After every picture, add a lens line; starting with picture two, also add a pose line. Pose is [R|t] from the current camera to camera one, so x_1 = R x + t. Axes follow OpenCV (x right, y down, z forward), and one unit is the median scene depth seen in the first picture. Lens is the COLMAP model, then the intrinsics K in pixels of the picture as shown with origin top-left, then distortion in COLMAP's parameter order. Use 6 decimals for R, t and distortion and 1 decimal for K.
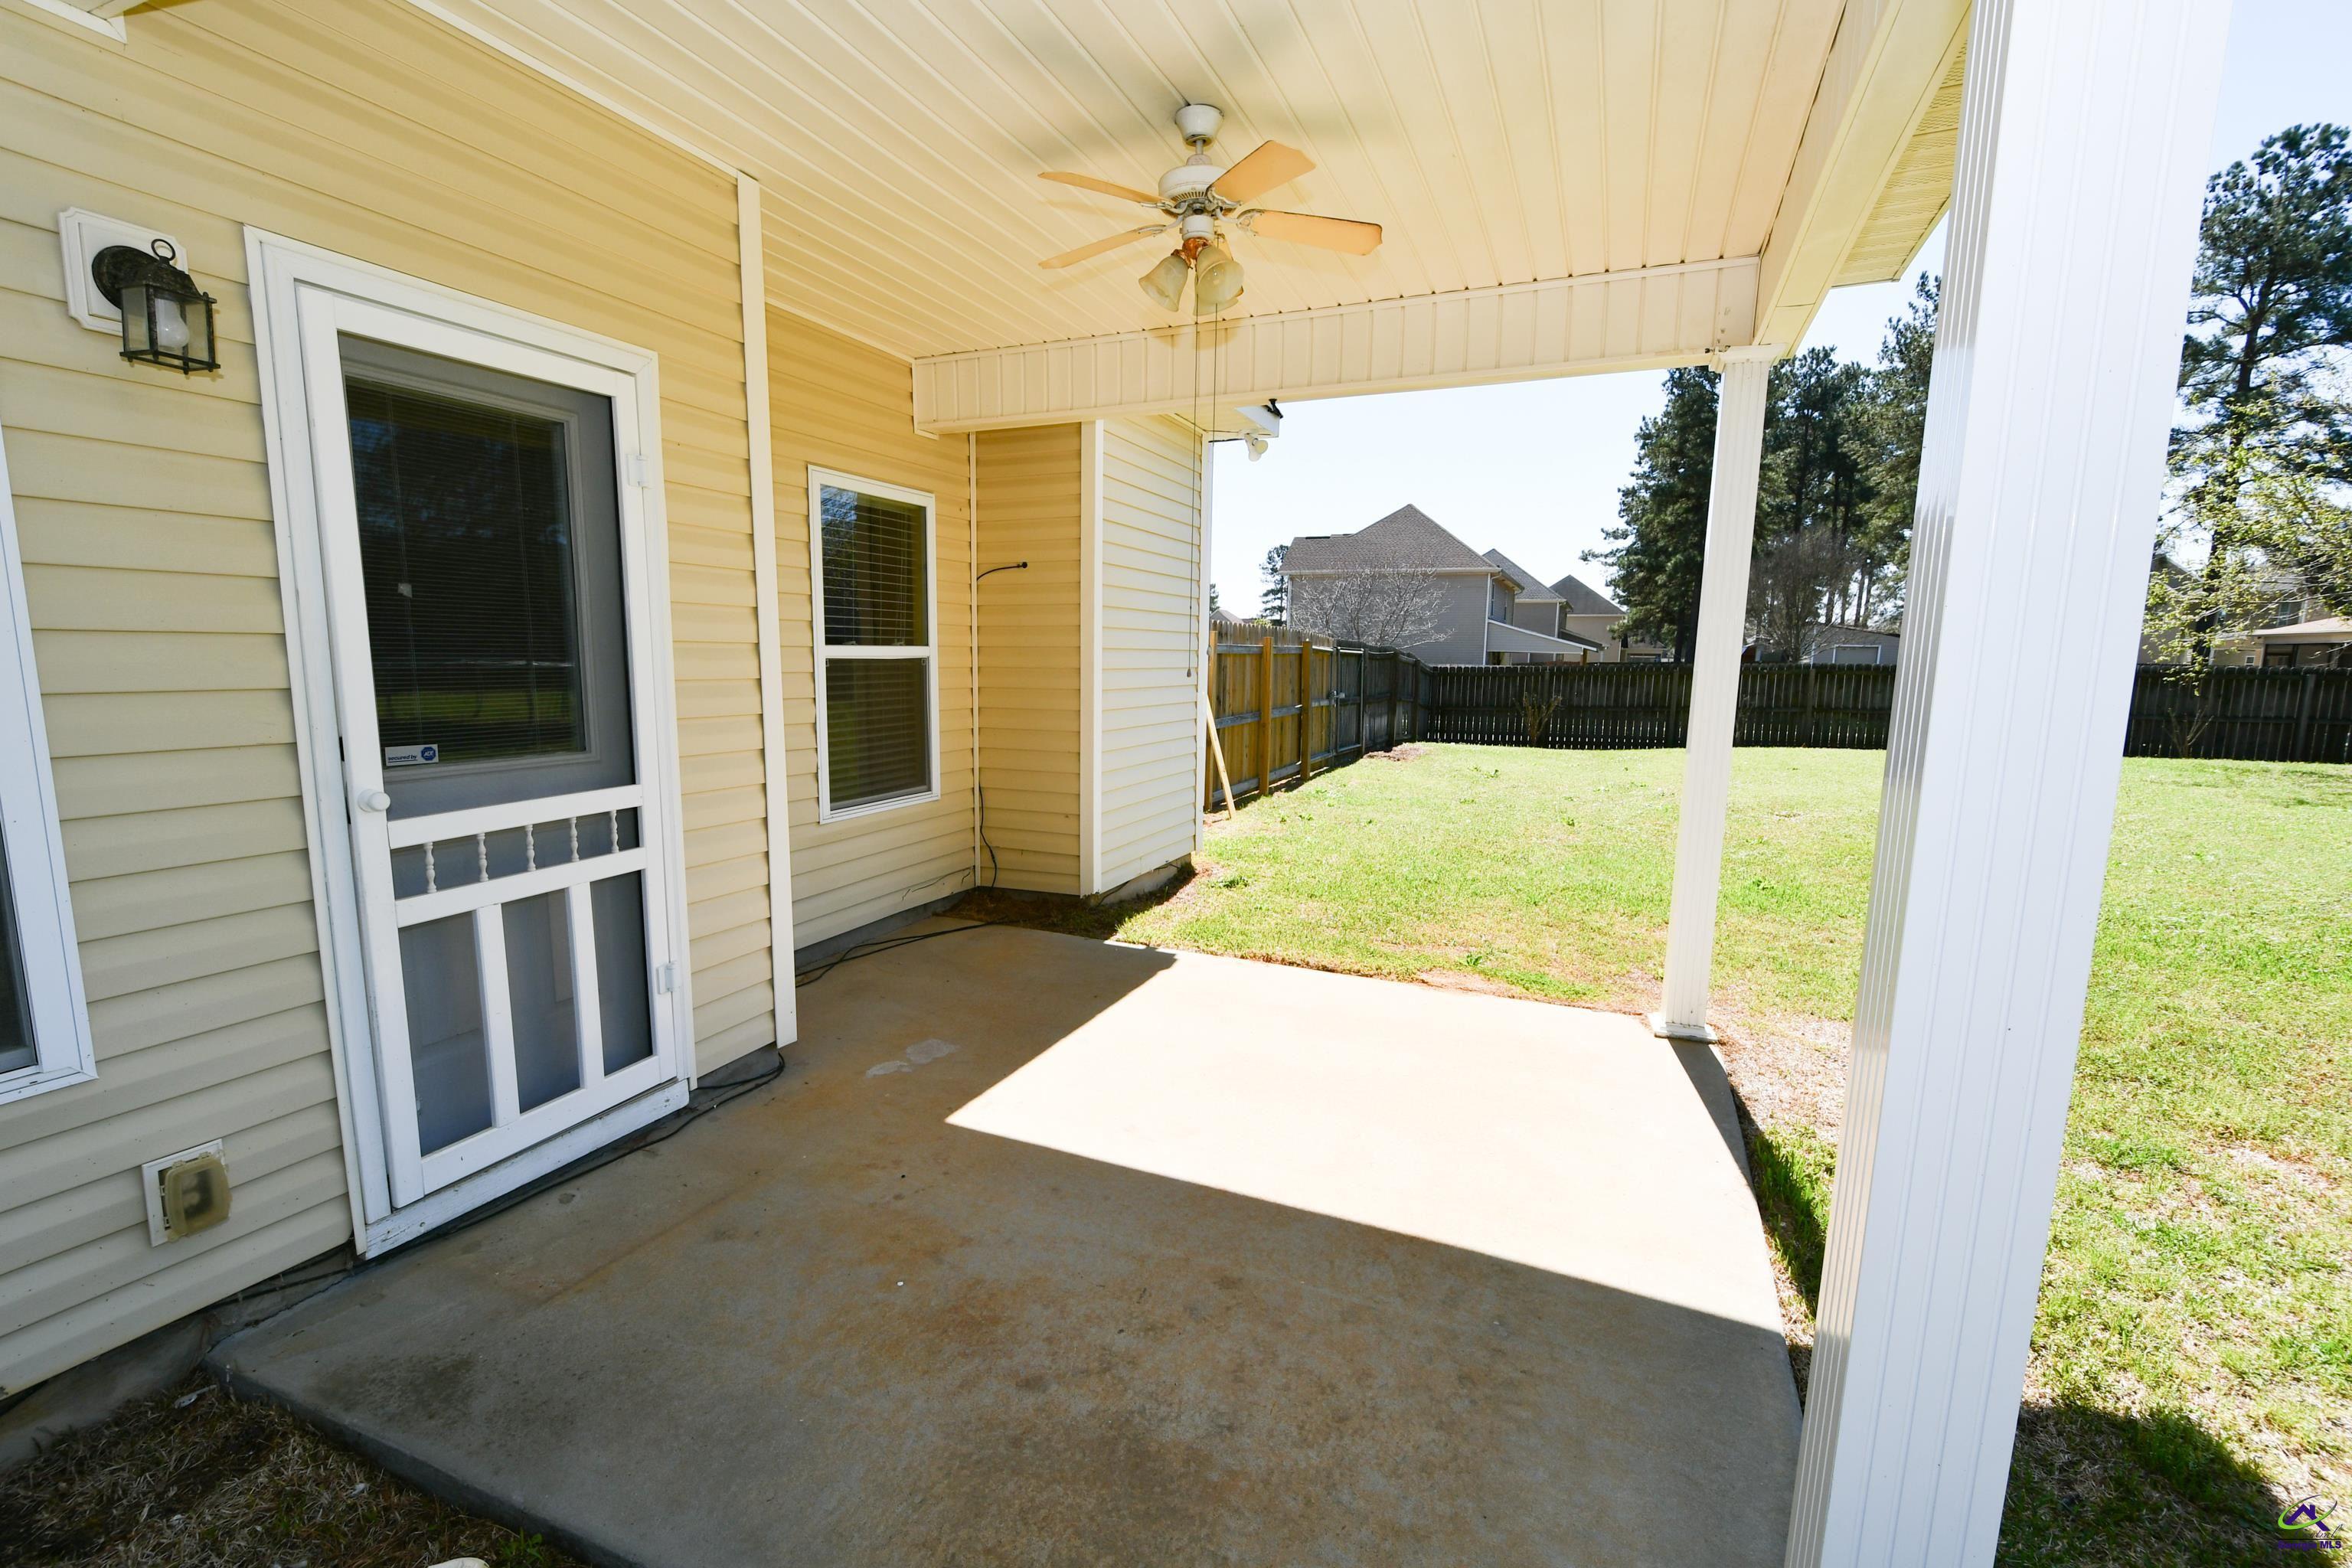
lens RADIAL K [[1031.9, 0, 1160.2], [0, 1031.9, 803.9], [0, 0, 1]] dist [0.000385, -0.004513]
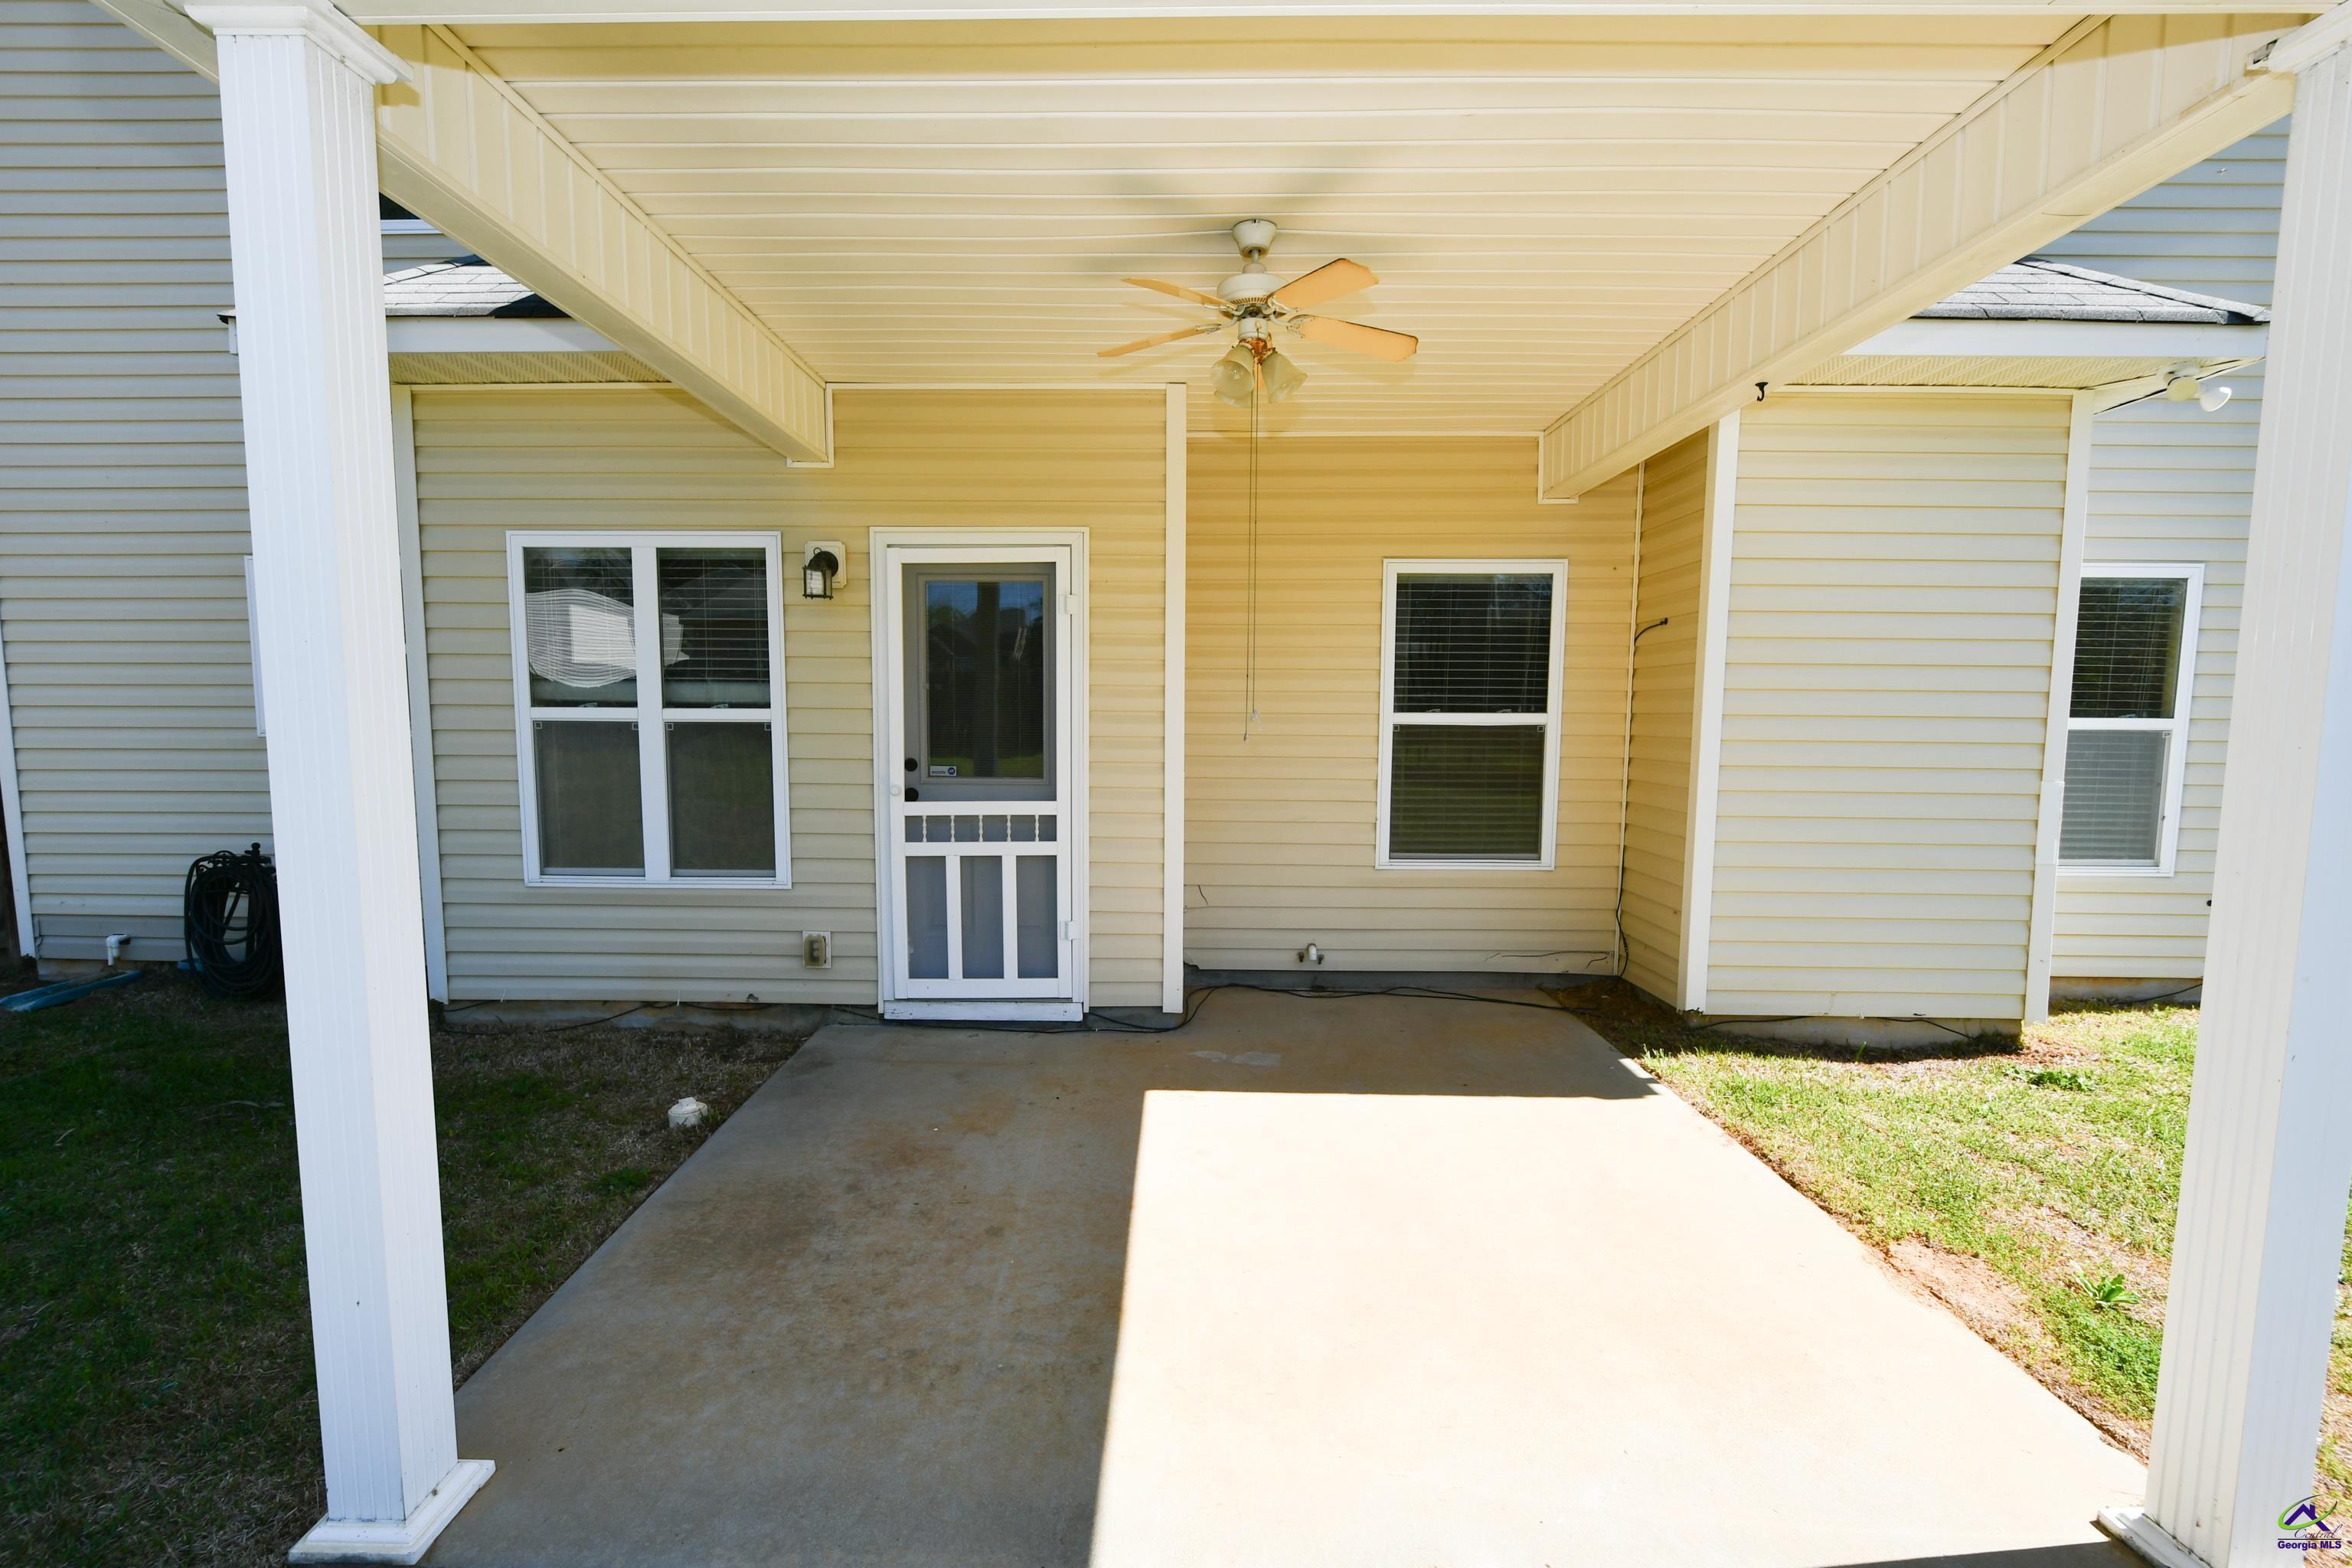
lens RADIAL K [[1031.9, 0, 1154.1], [0, 1031.9, 802.4], [0, 0, 1]] dist [0.000385, -0.004513]
pose [[0.383722, 0.079143, -0.920051, 0.610239], [-0.137697, 0.990086, 0.027739, -0.049662], [0.913125, 0.116045, 0.390815, 0.316987]]
